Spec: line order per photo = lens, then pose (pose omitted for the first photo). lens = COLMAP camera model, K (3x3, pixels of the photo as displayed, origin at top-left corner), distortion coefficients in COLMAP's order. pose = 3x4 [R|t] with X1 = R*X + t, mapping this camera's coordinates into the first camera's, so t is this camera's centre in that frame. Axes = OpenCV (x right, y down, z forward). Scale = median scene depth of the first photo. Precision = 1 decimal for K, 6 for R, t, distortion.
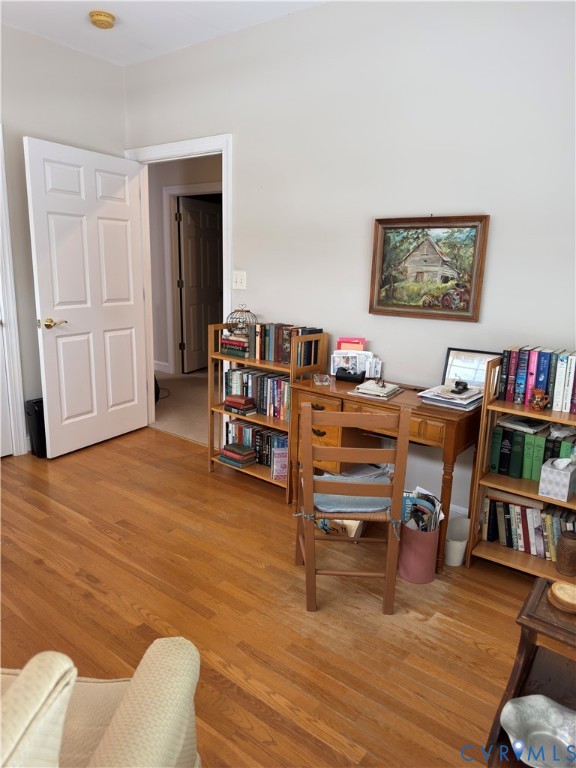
lens RADIAL K [[540.1, 0, 284.3], [0, 540.1, 384.8], [0, 0, 1]] dist [0.148152, -0.222513]
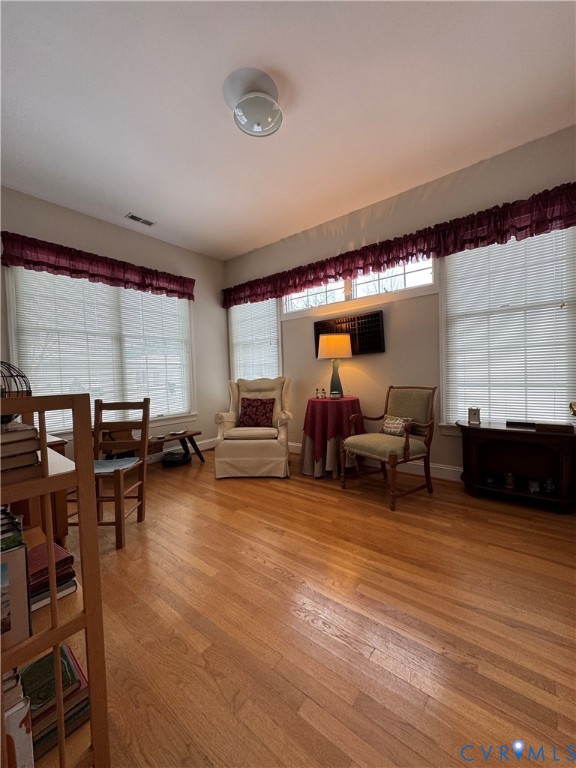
lens RADIAL K [[304.9, 0, 288.0], [0, 304.9, 384.0], [0, 0, 1]] dist [0.000167, -0.000200]
pose [[-0.999973, 0.004488, 0.005848, -0.329431], [0.005842, 0.966329, 0.257245, -0.202490], [-0.004497, 0.257272, -0.966329, 1.409174]]
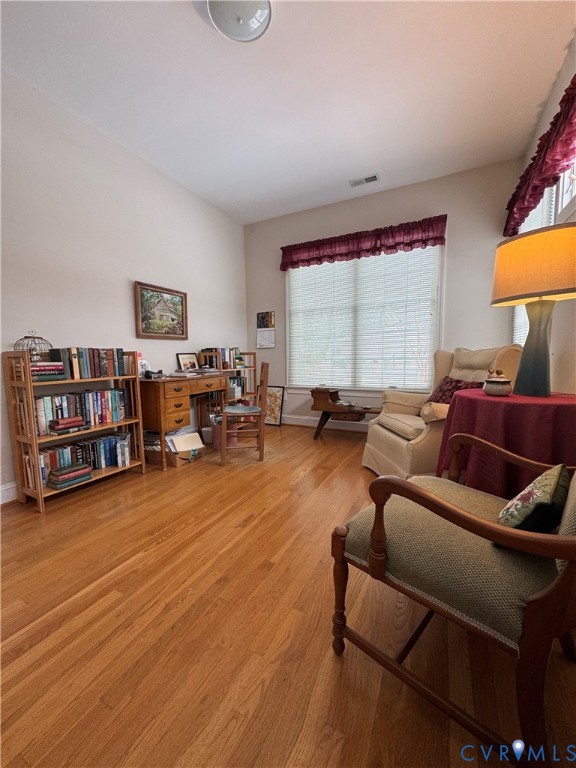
lens RADIAL K [[304.9, 0, 288.0], [0, 304.9, 384.0], [0, 0, 1]] dist [0.000167, -0.000200]
pose [[-0.202790, -0.115050, 0.972440, -0.861404], [0.227680, 0.960318, 0.161096, -0.044904], [-0.952385, 0.254074, -0.168548, 0.788320]]
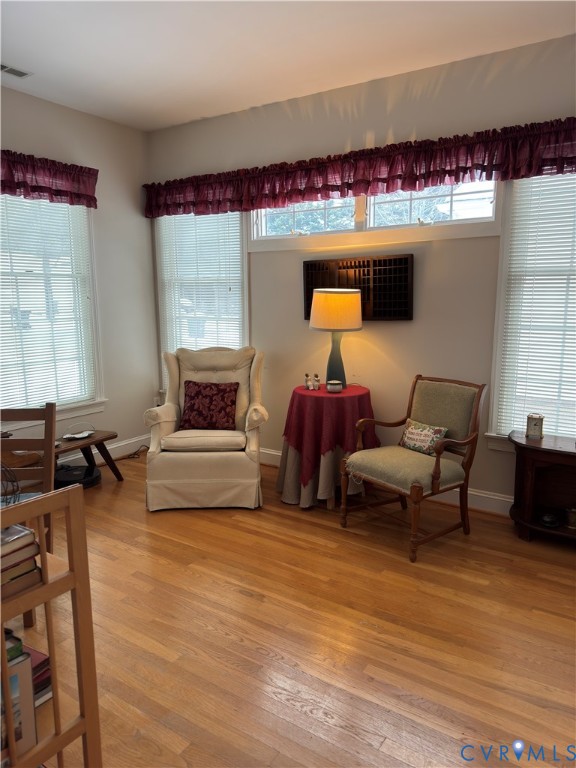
lens RADIAL K [[543.2, 0, 290.7], [0, 543.2, 381.9], [0, 0, 1]] dist [0.086537, -0.106346]
pose [[-0.995620, -0.010954, -0.092846, -0.272926], [-0.045230, 0.925592, 0.375812, -0.357390], [0.081821, 0.378365, -0.922033, 1.520097]]
